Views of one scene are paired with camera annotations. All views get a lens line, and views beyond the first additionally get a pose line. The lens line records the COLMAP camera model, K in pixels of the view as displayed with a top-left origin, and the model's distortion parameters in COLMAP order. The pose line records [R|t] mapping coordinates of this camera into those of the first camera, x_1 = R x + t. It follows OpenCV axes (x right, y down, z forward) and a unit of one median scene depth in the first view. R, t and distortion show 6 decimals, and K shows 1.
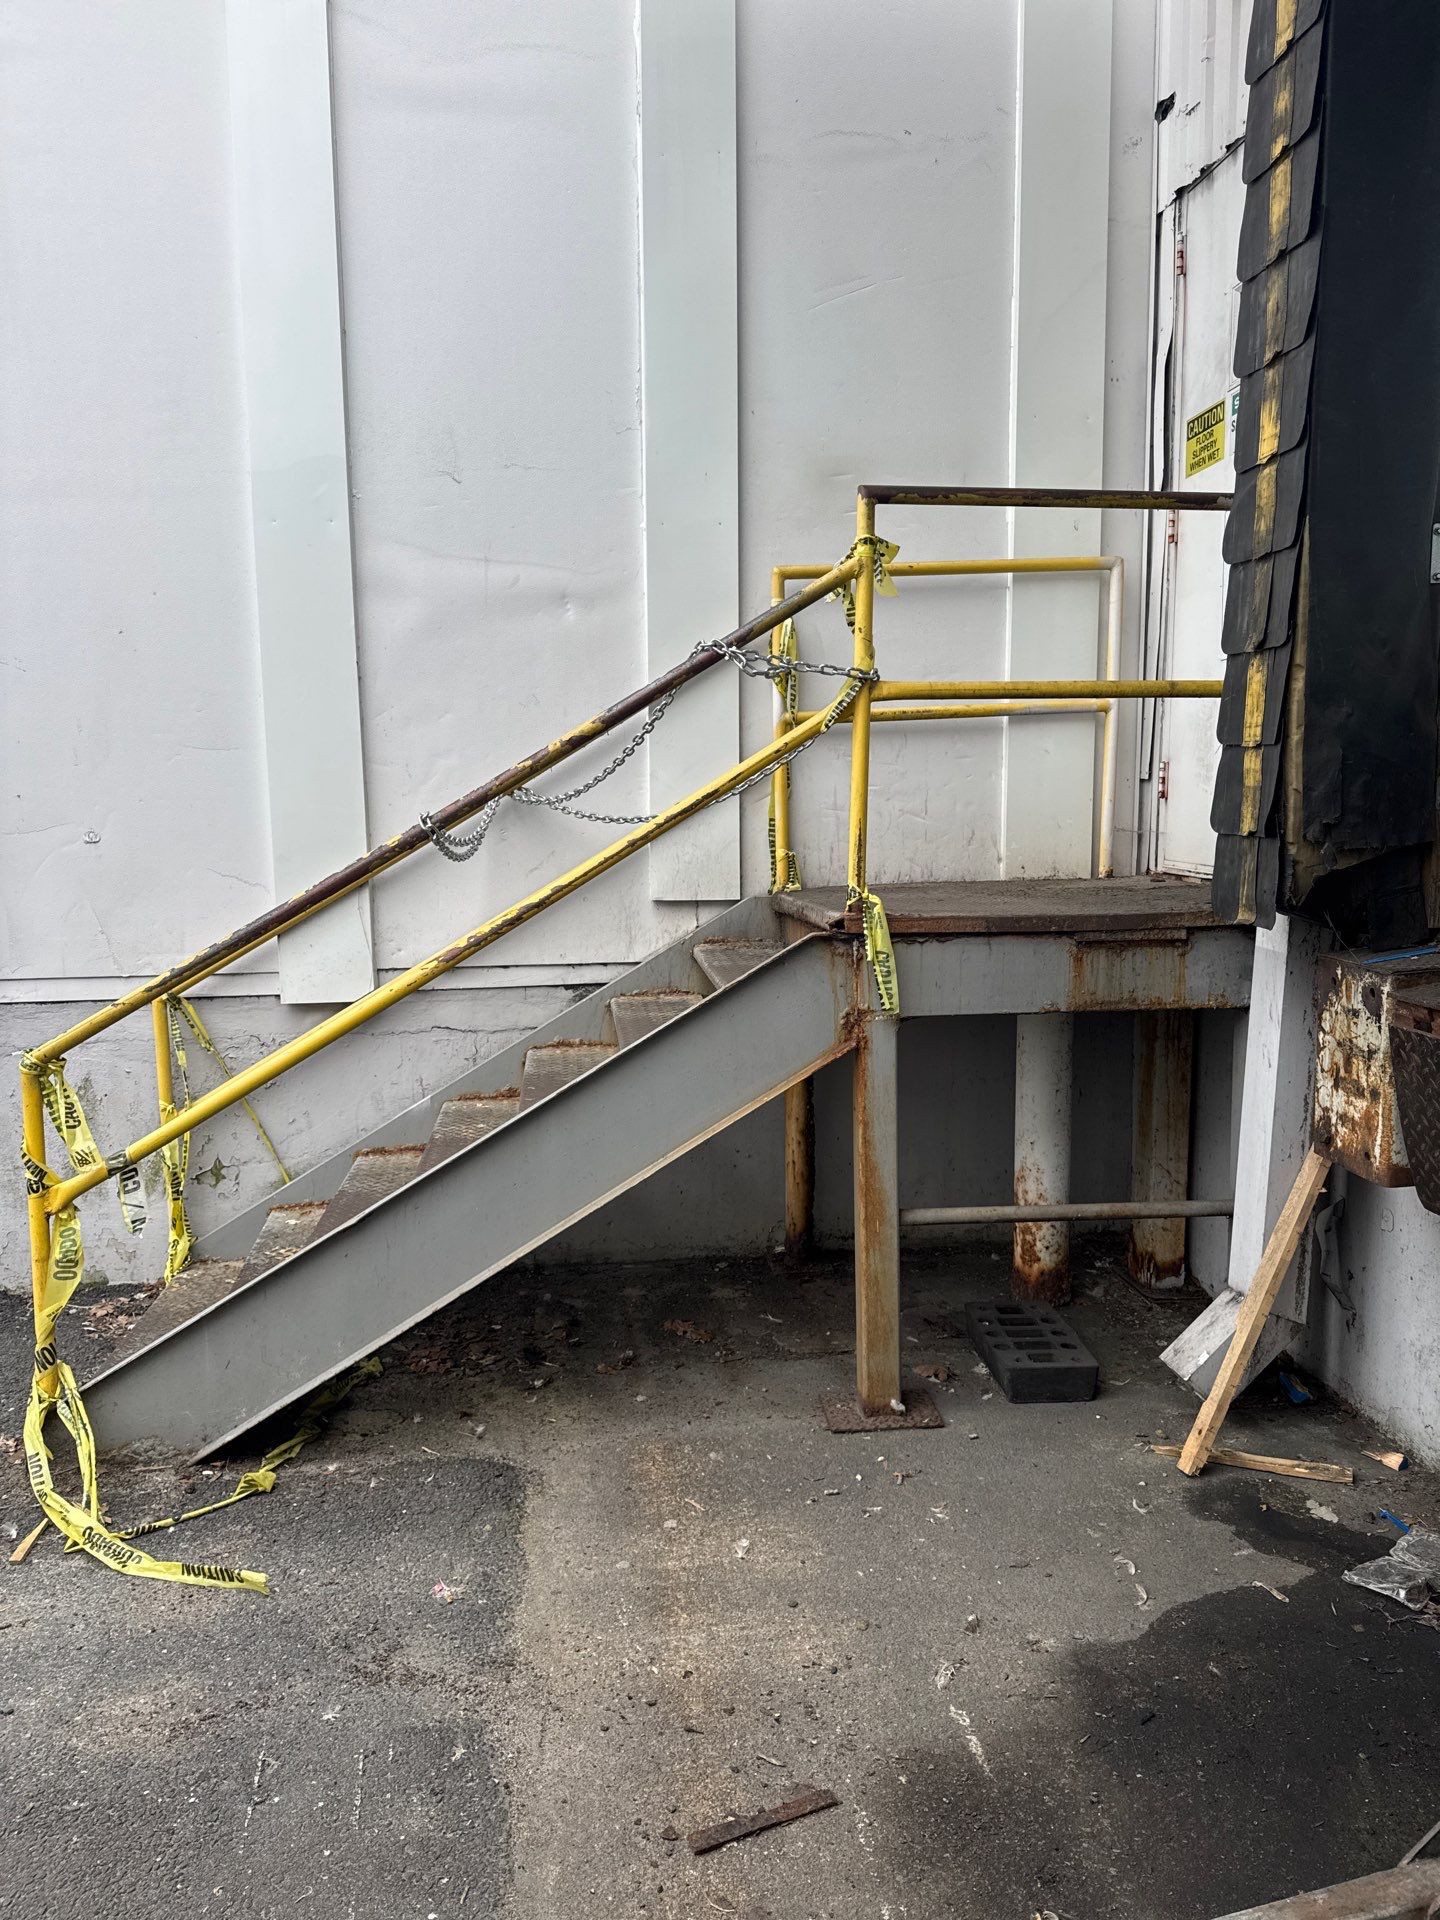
lens RADIAL K [[1368.1, 0, 698.9], [0, 1368.1, 965.1], [0, 0, 1]] dist [0.009189, -0.005937]
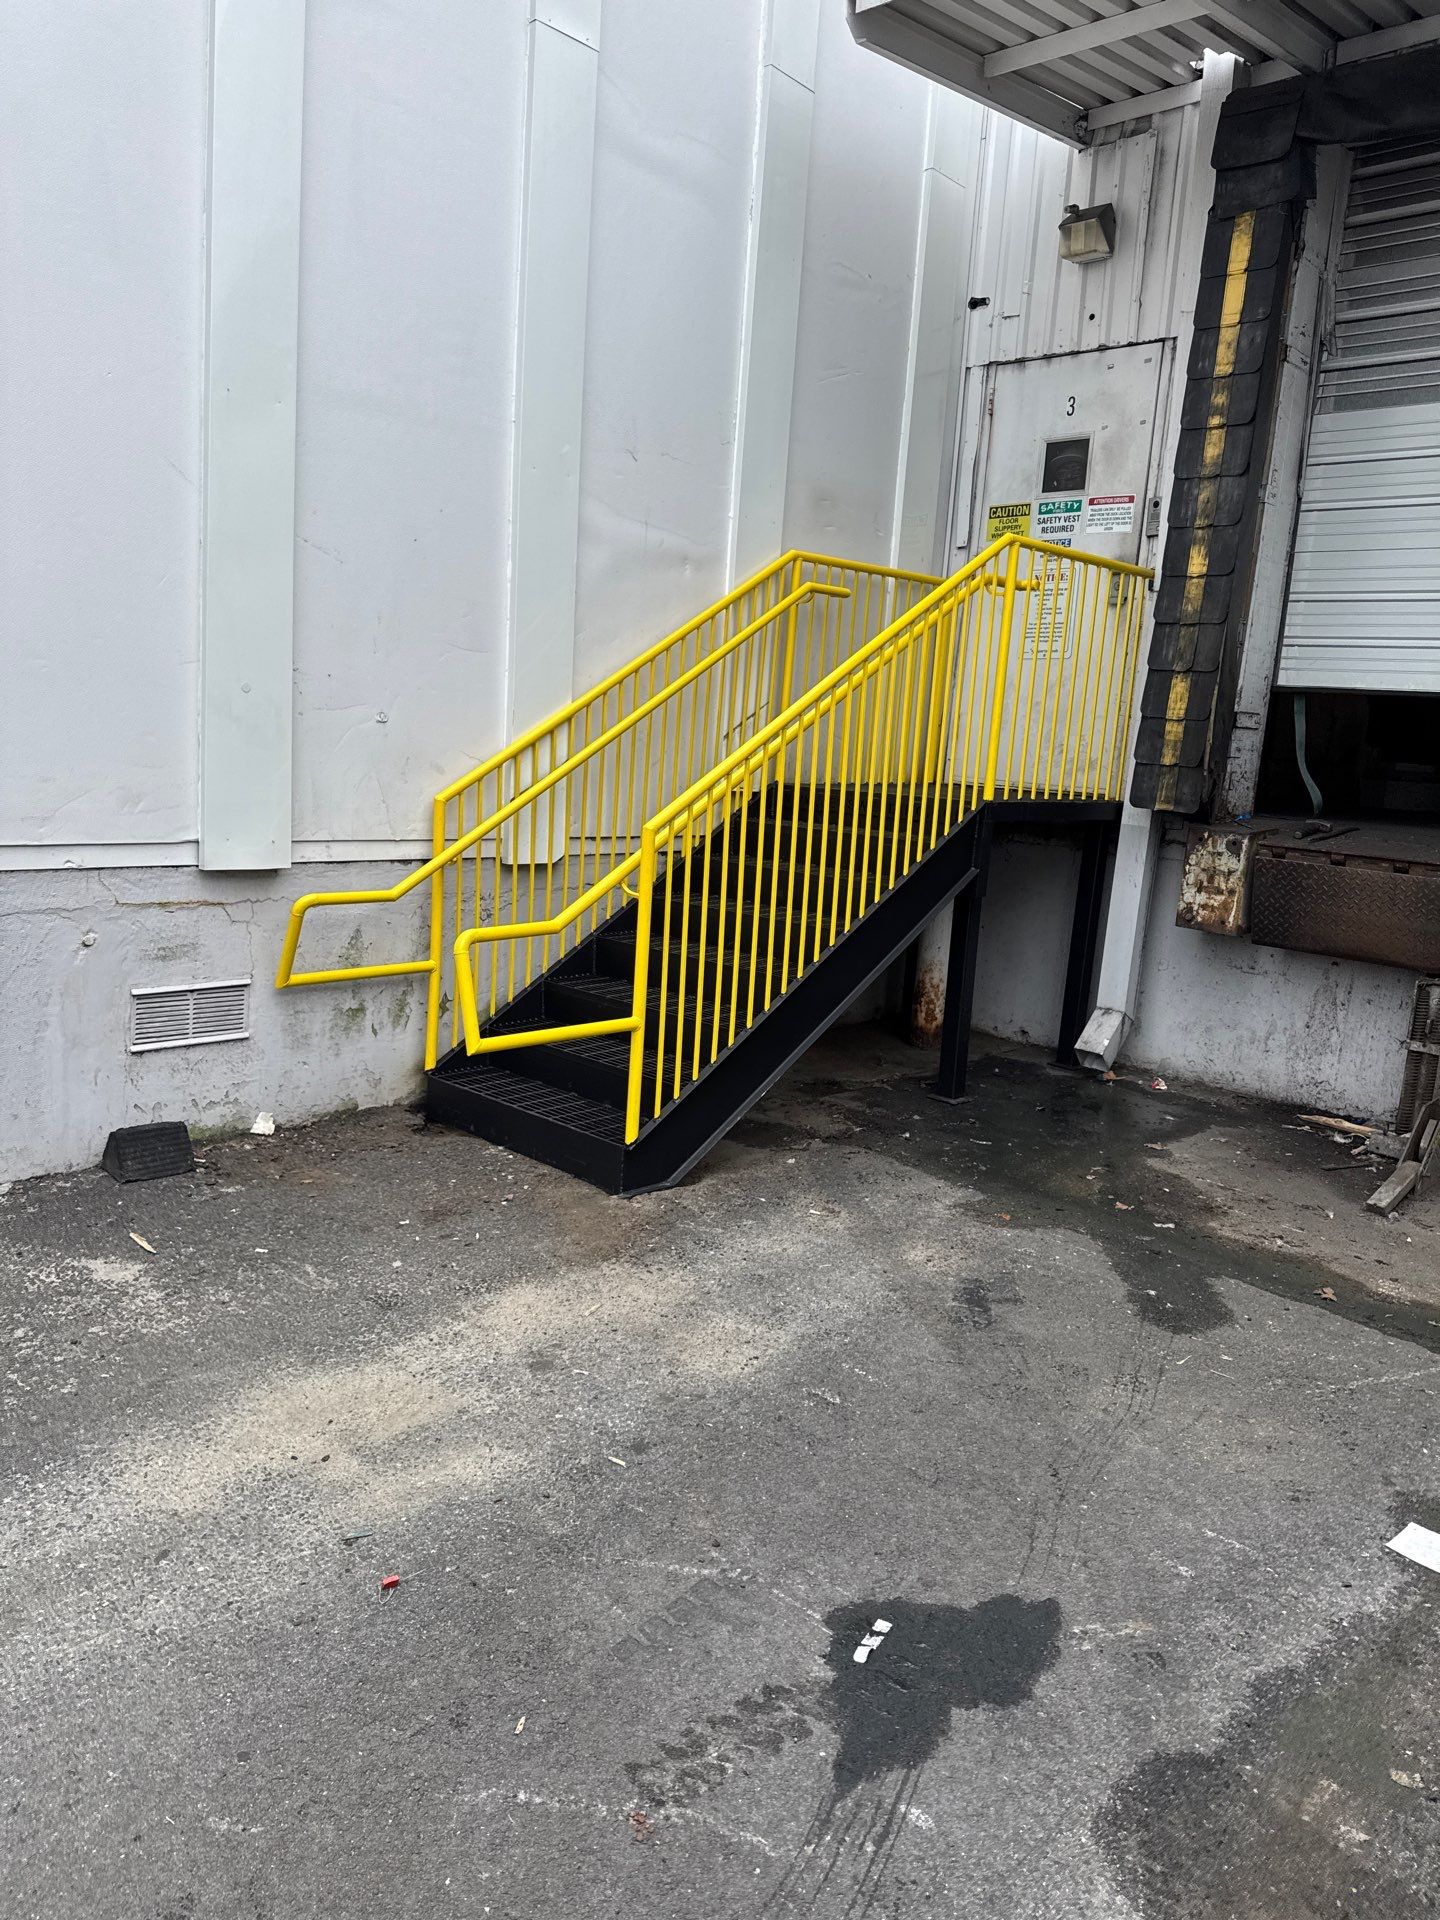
lens RADIAL K [[1373.0, 0, 698.4], [0, 1373.0, 961.0], [0, 0, 1]] dist [0.007103, -0.004069]
pose [[0.767022, -0.047821, 0.639837, -1.275169], [0.006797, 0.997768, 0.066424, 0.046424], [-0.641585, -0.046600, 0.765635, -0.080056]]
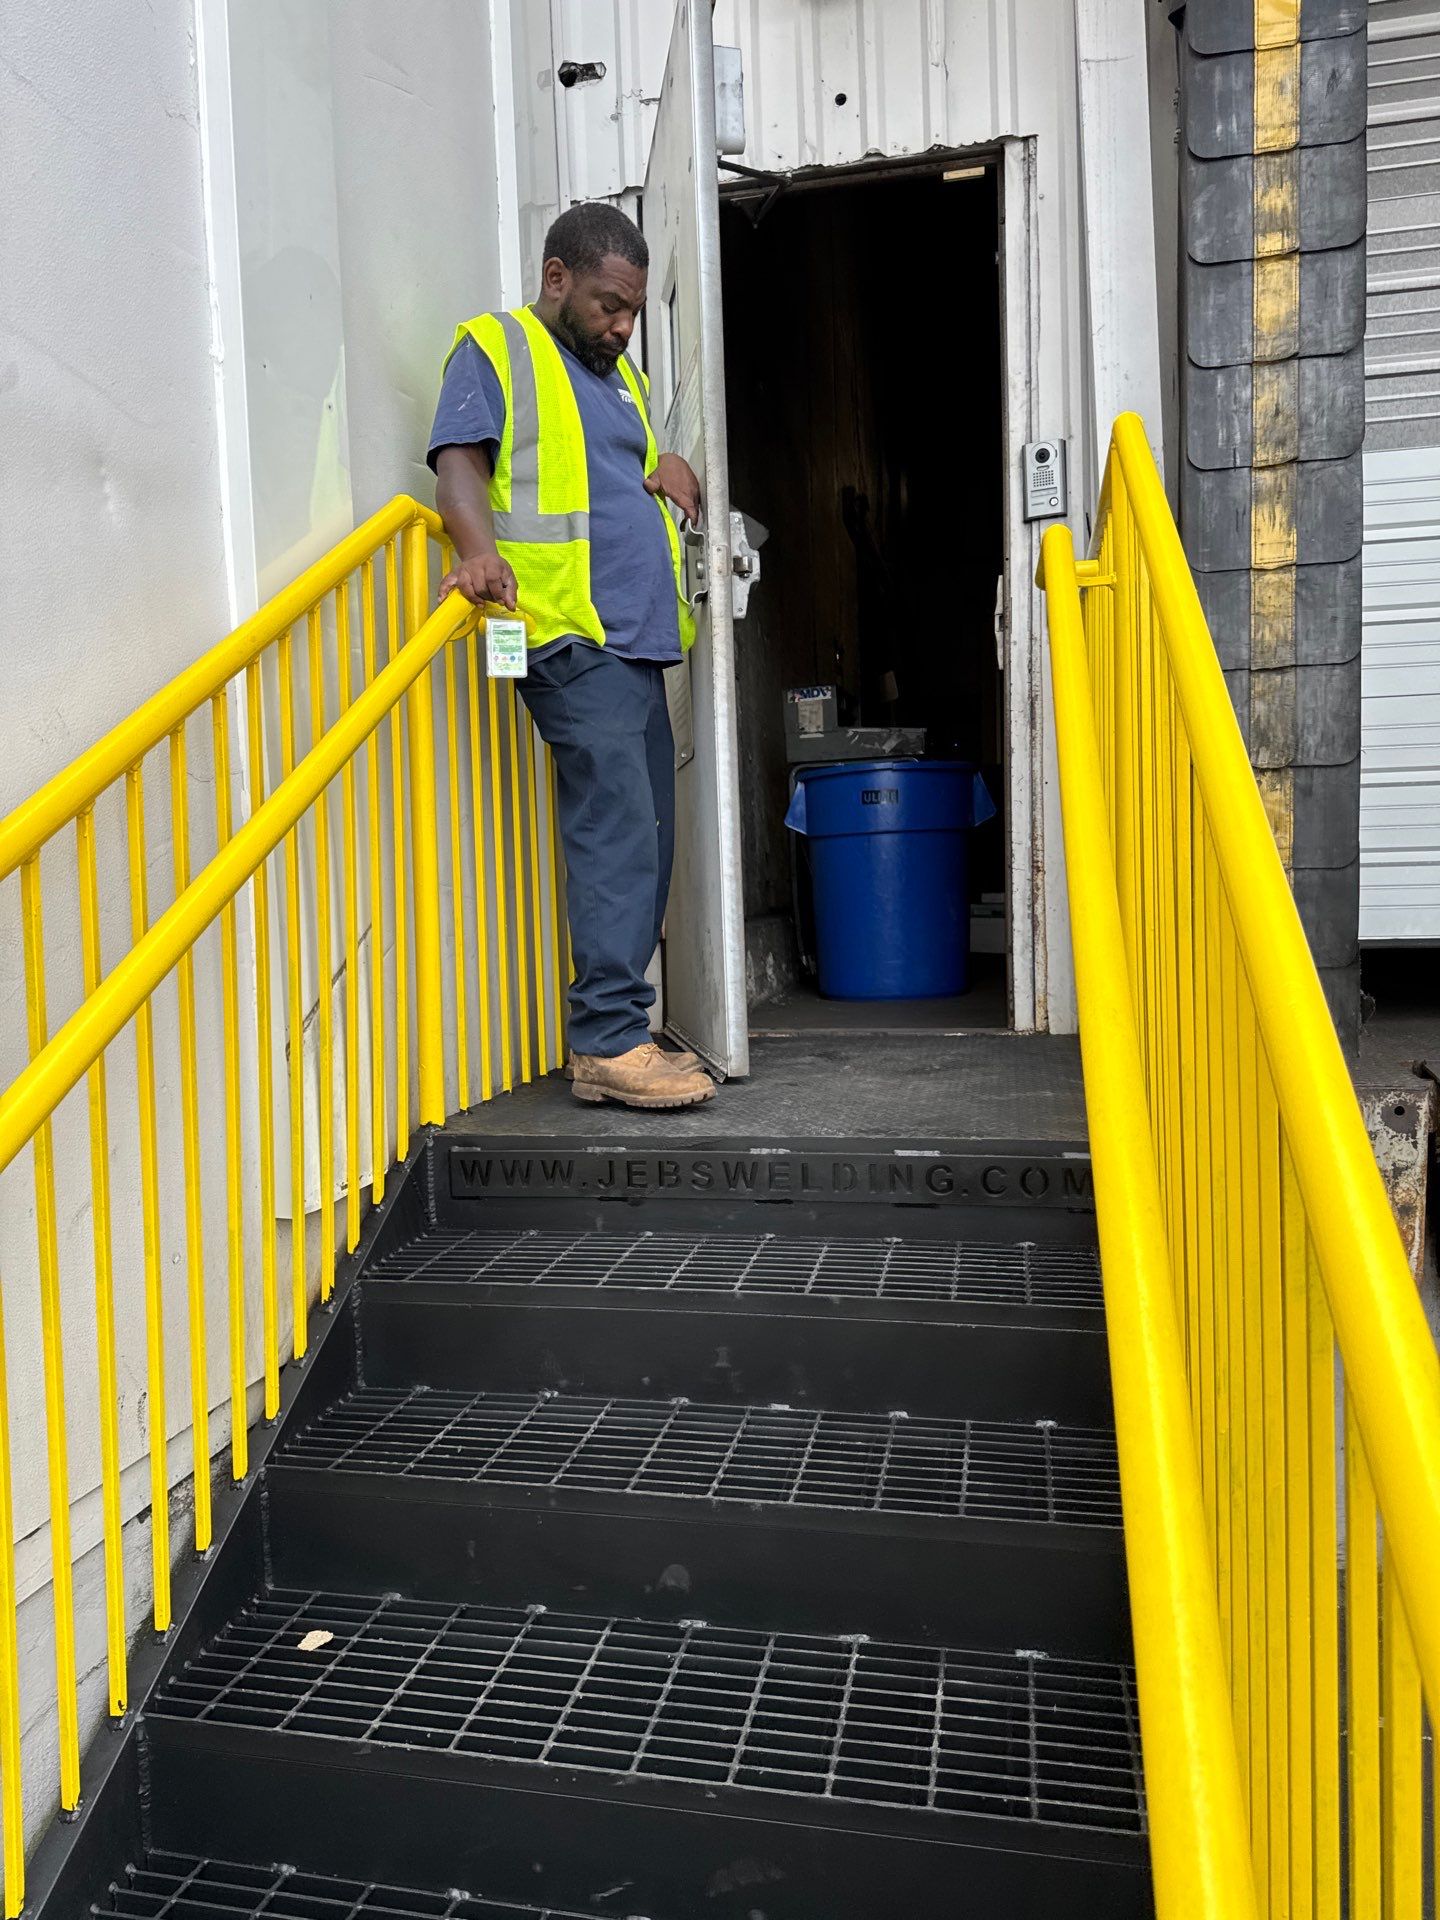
lens RADIAL K [[1366.6, 0, 738.1], [0, 1366.6, 956.9], [0, 0, 1]] dist [0.003937, -0.005015]
pose [[0.307154, -0.049148, 0.950390, -0.525037], [0.150850, 0.988554, 0.002369, -0.144065], [-0.939628, 0.142638, 0.311053, 0.963634]]
